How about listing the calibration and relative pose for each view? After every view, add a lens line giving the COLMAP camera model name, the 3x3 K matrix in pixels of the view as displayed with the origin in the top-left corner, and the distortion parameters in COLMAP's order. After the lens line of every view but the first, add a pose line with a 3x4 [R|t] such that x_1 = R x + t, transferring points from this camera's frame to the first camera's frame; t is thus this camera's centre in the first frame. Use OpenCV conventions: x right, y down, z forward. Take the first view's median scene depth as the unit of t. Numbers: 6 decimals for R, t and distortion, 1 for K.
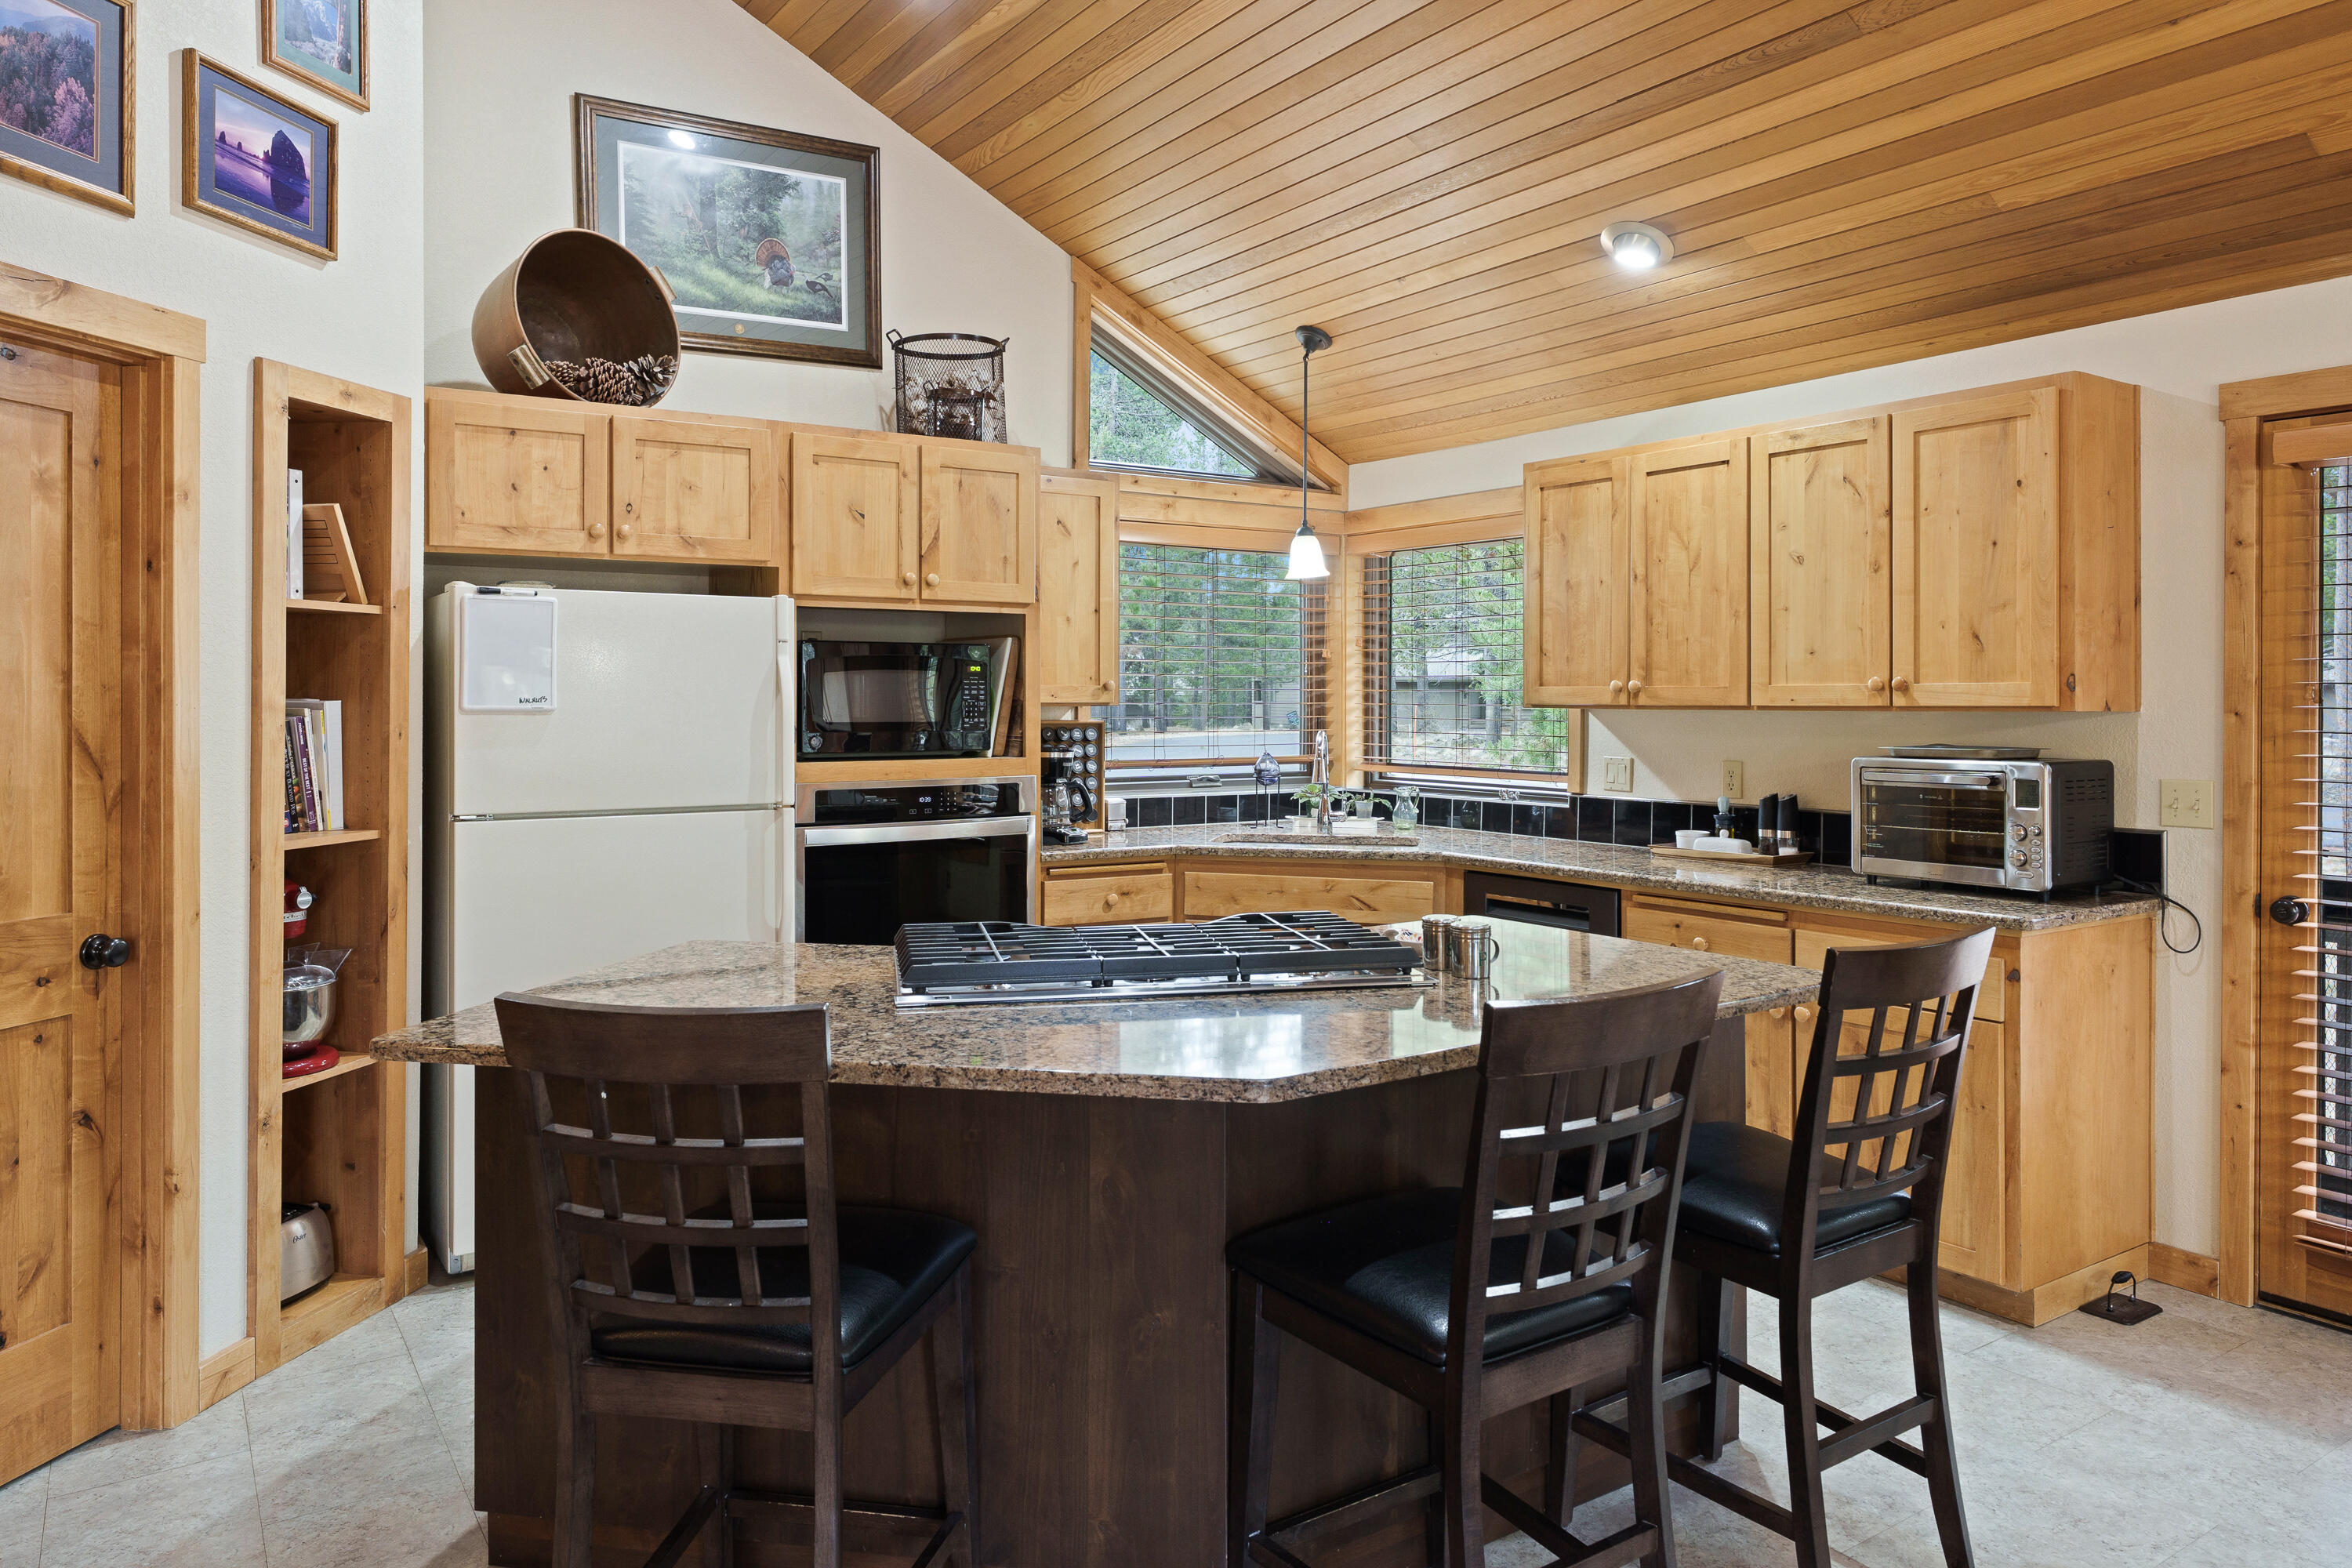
lens RADIAL K [[1546.3, 0, 1187.3], [0, 1546.3, 697.7], [0, 0, 1]] dist [0.000719, -0.002215]
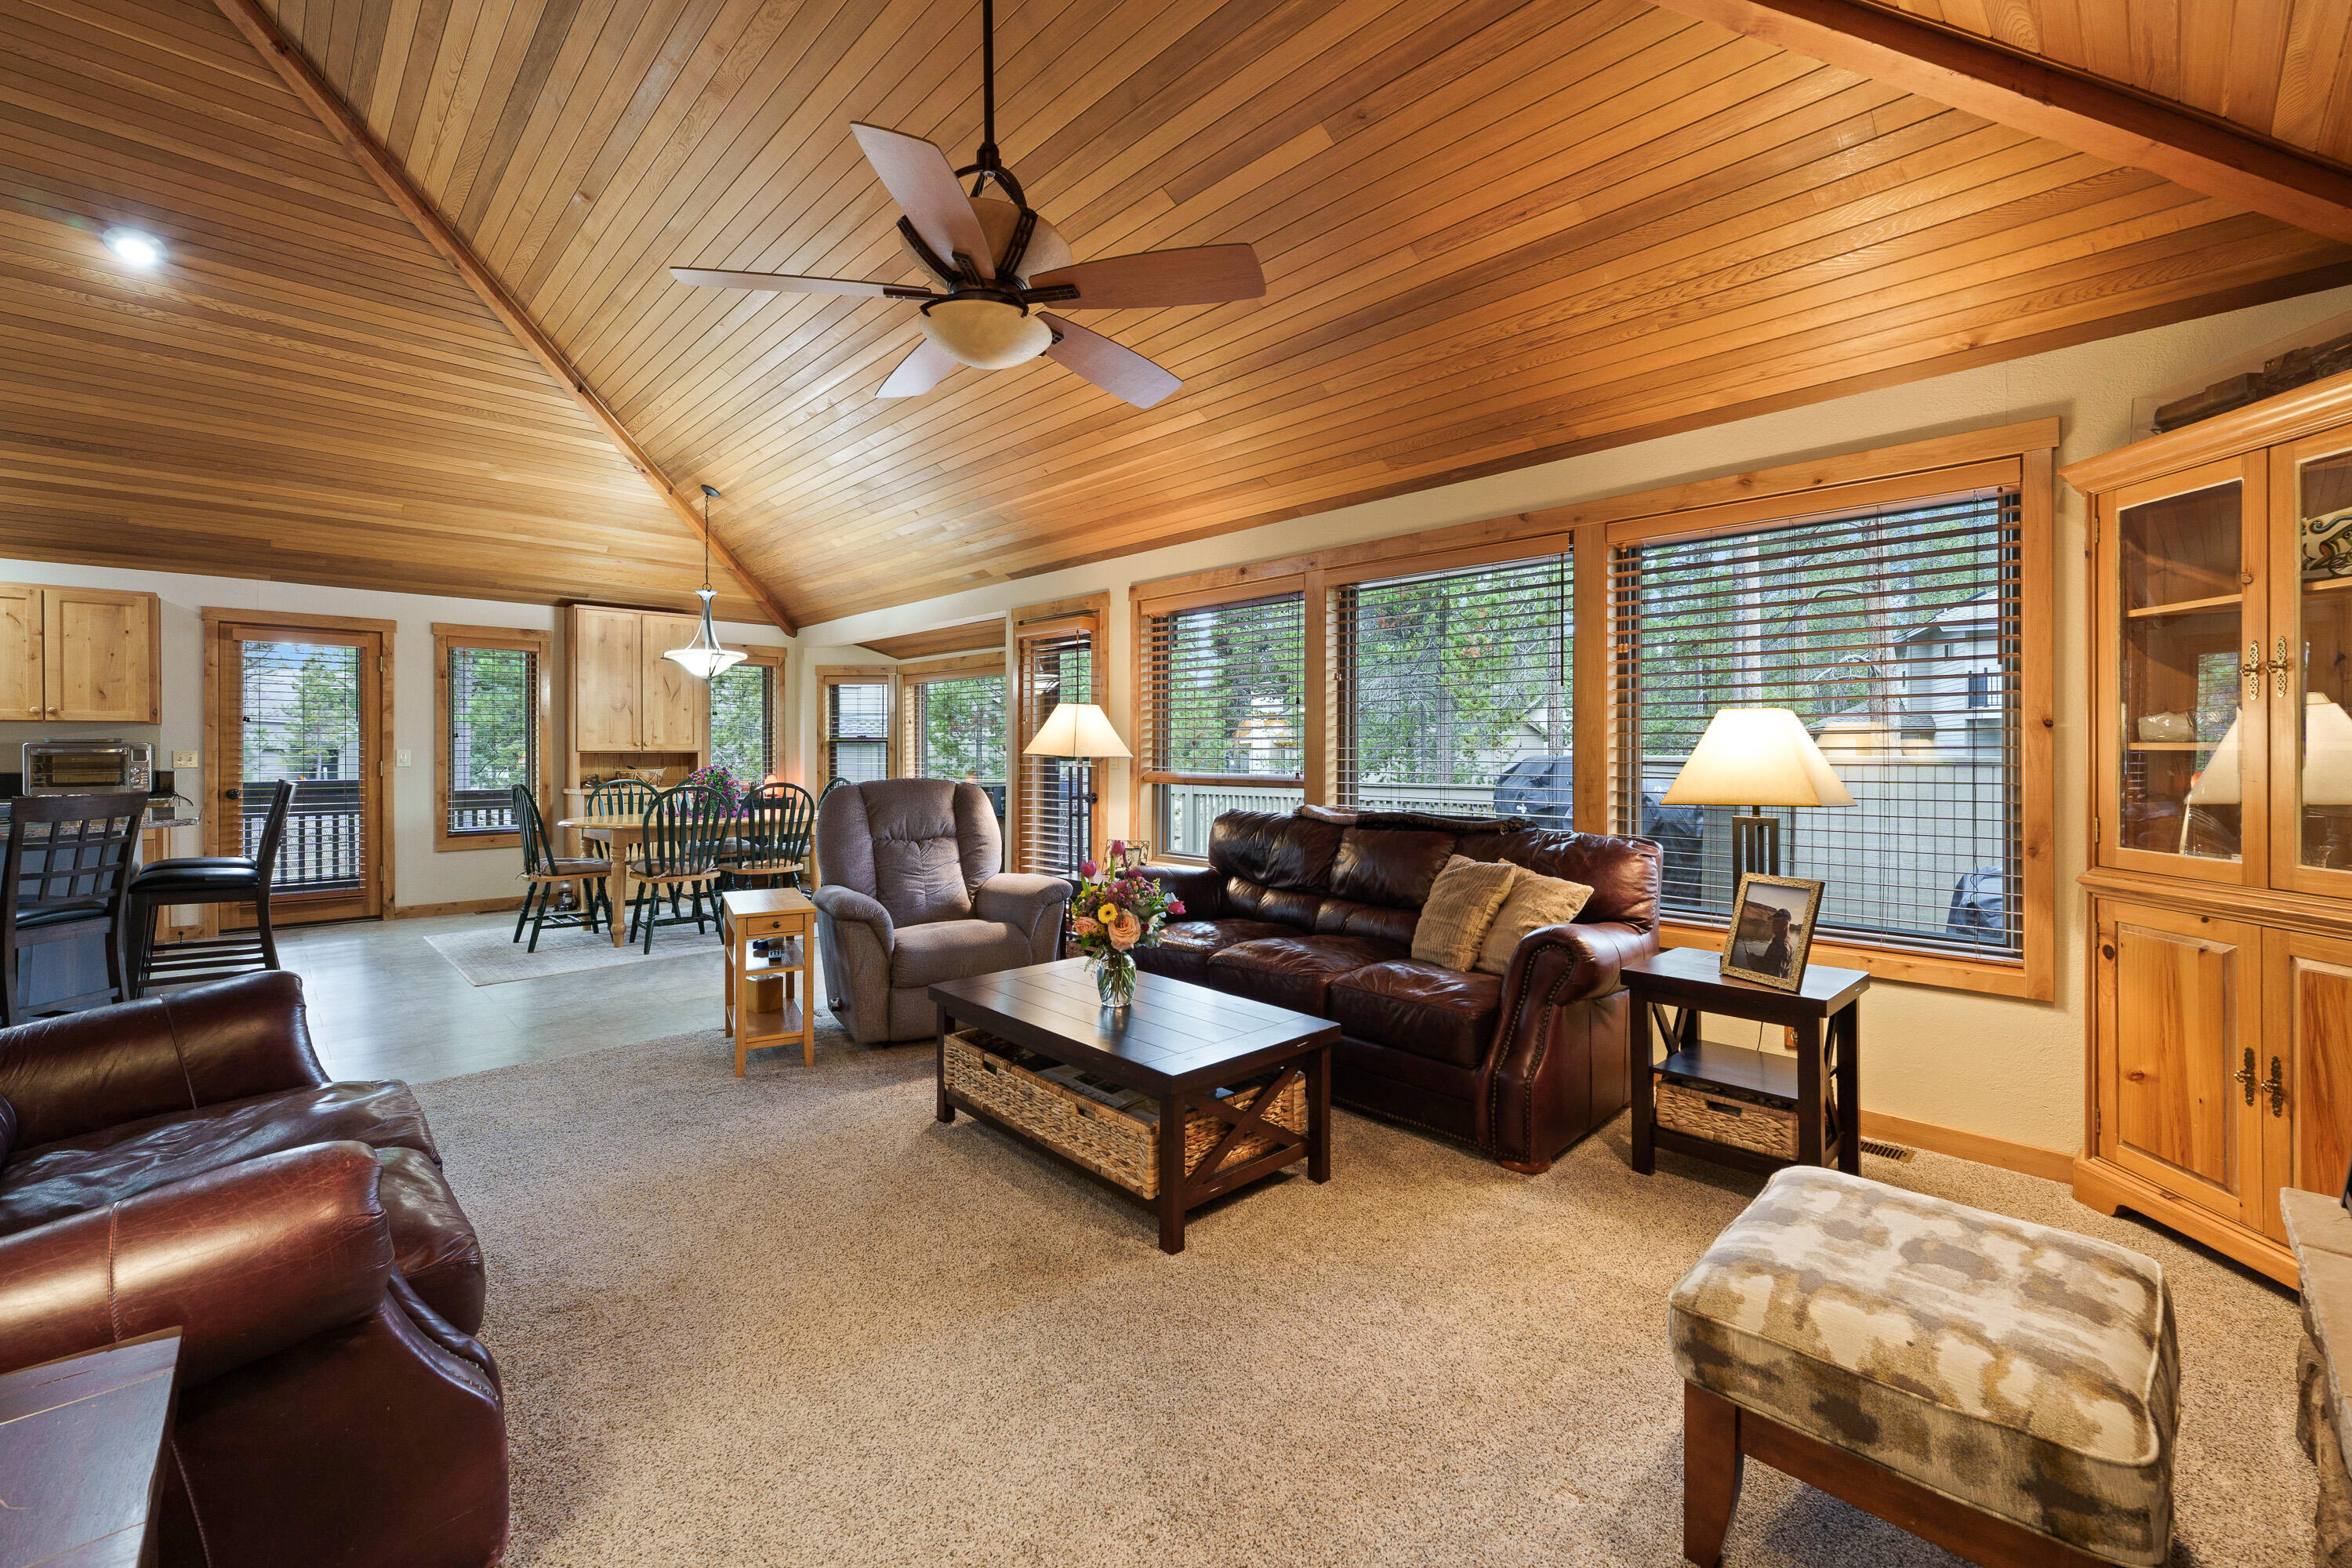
lens RADIAL K [[959.4, 0, 1176.2], [0, 959.4, 753.0], [0, 0, 1]] dist [-0.005210, 0.003850]
pose [[-0.172581, -0.001974, 0.984993, -1.081246], [0.001578, 0.999996, 0.002280, 0.047340], [-0.984994, 0.001948, -0.172577, -0.342405]]
